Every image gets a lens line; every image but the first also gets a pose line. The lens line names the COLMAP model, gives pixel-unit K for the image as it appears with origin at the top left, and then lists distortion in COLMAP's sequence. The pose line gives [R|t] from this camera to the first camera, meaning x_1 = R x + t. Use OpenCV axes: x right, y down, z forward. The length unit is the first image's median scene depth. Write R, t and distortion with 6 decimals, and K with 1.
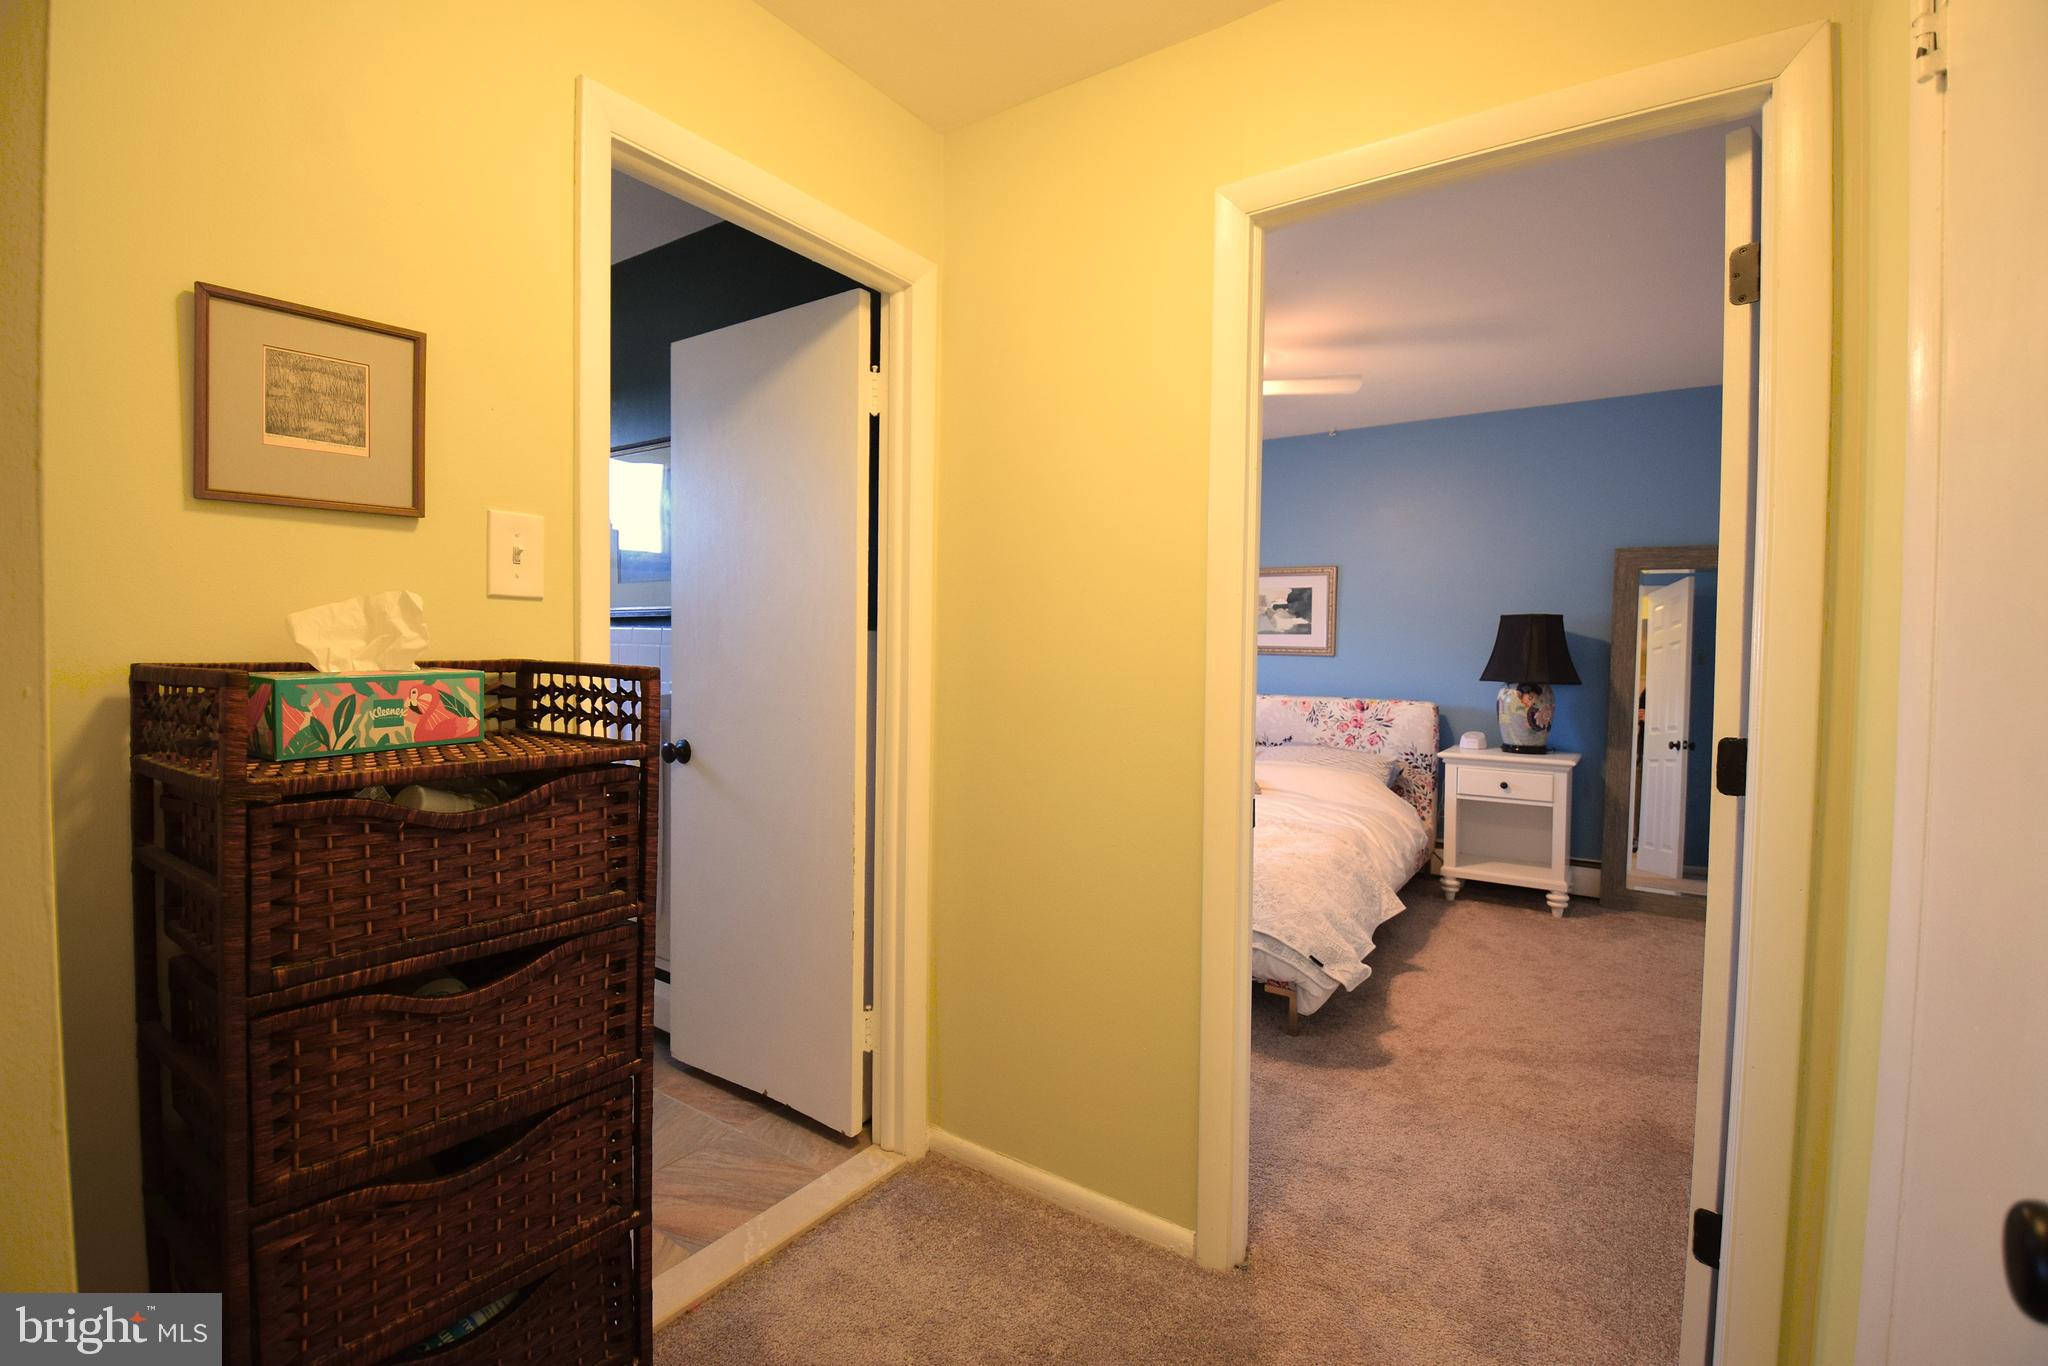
lens RADIAL K [[920.8, 0, 1021.5], [0, 920.8, 666.9], [0, 0, 1]] dist [0.053918, -0.057600]
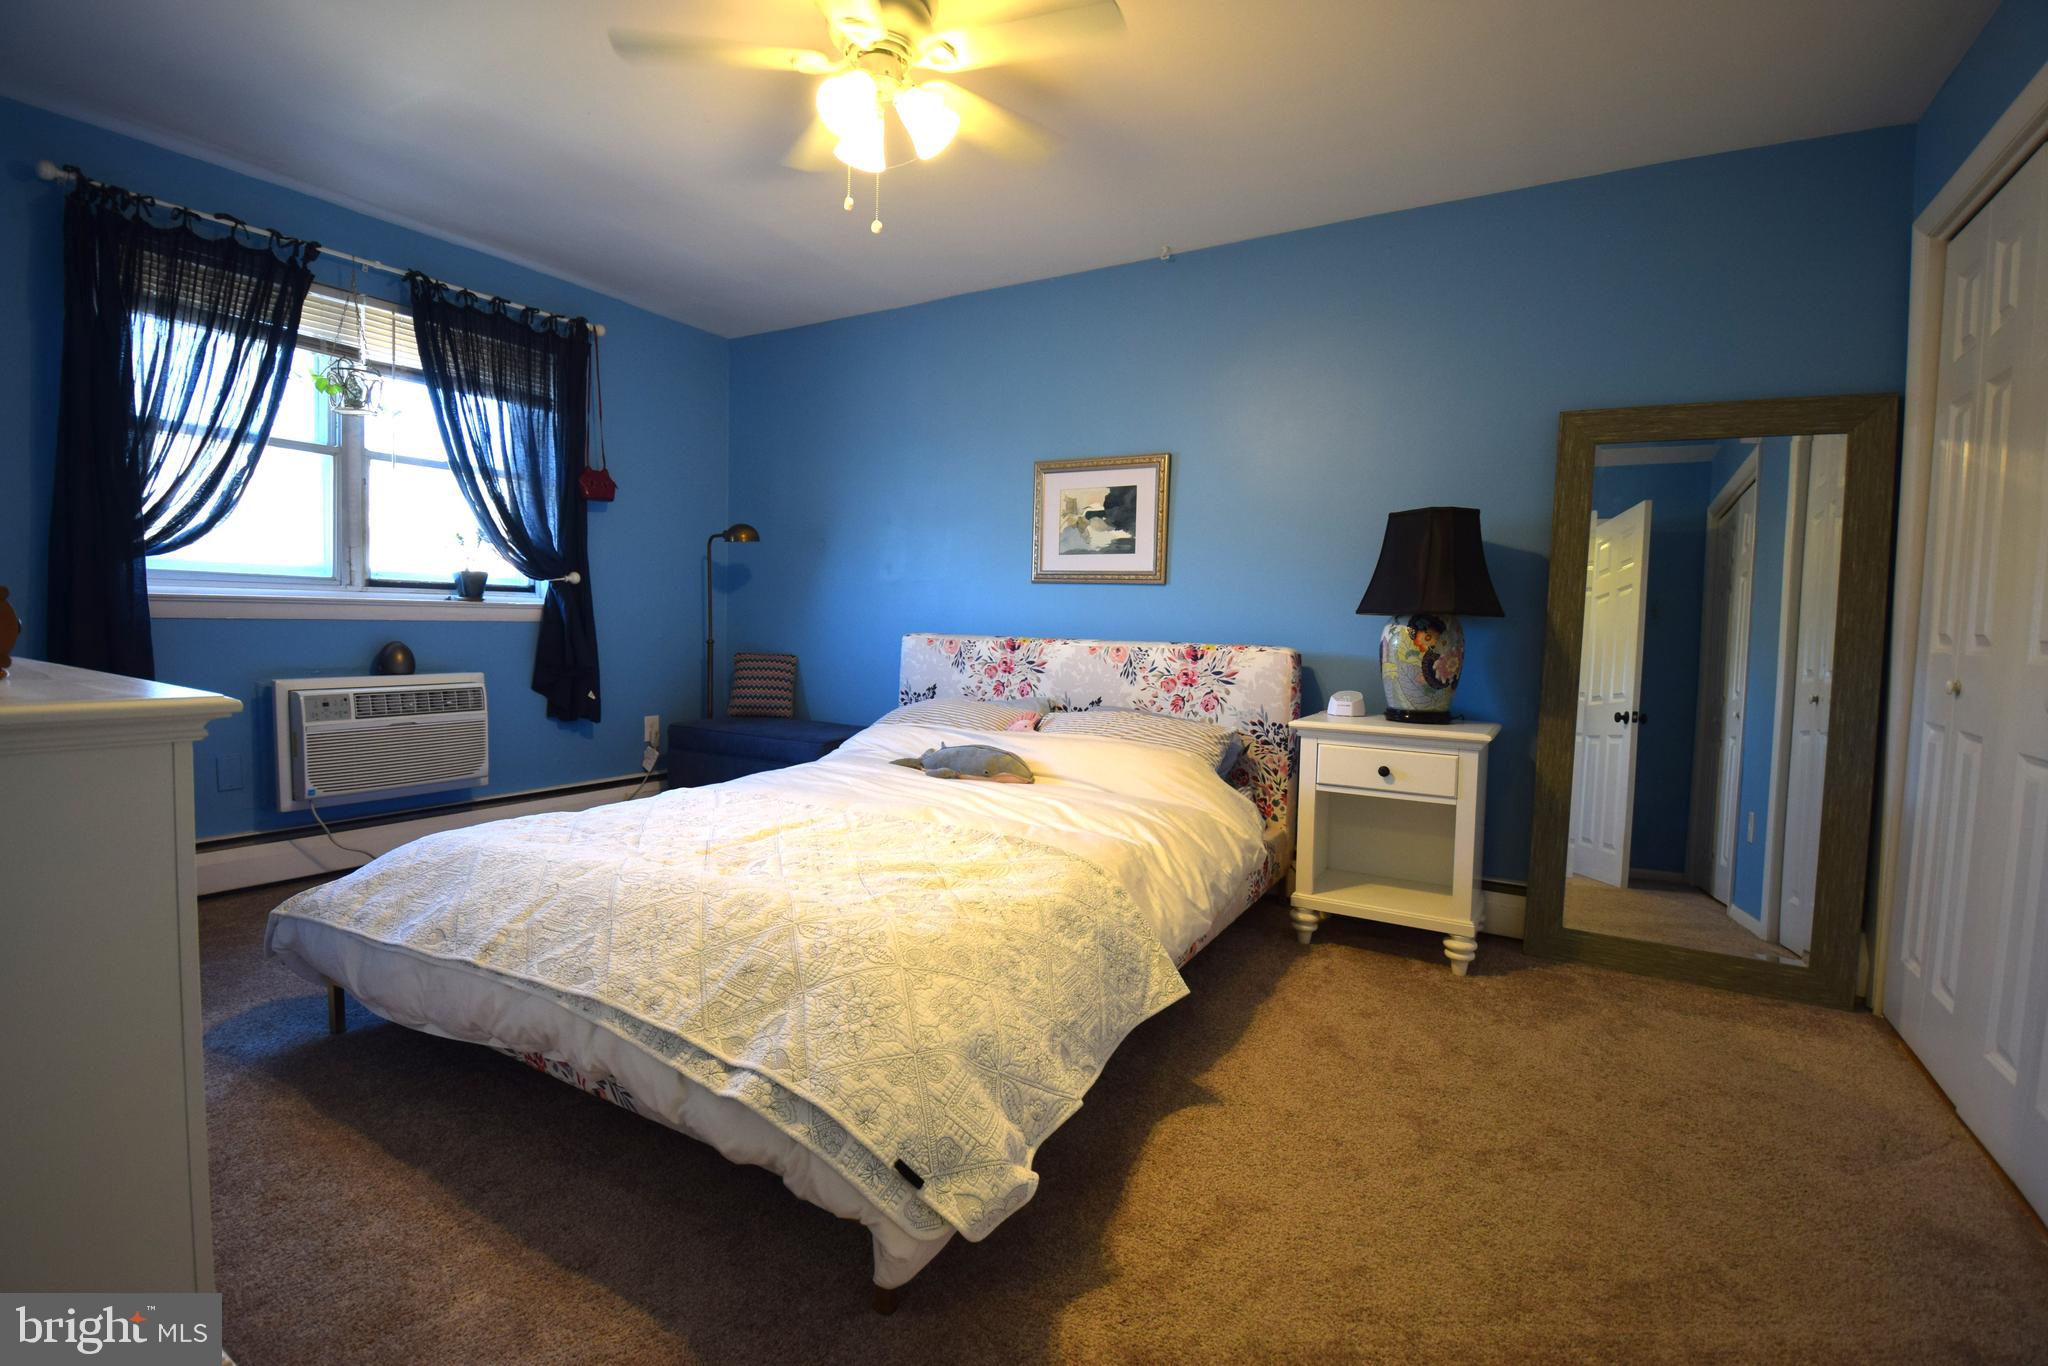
lens RADIAL K [[920.8, 0, 1021.5], [0, 920.8, 666.9], [0, 0, 1]] dist [0.053918, -0.057600]
pose [[0.998378, 0.009990, 0.056042, 0.222899], [-0.011486, 0.999585, 0.026432, 0.039226], [-0.055755, -0.027032, 0.998078, 0.360606]]
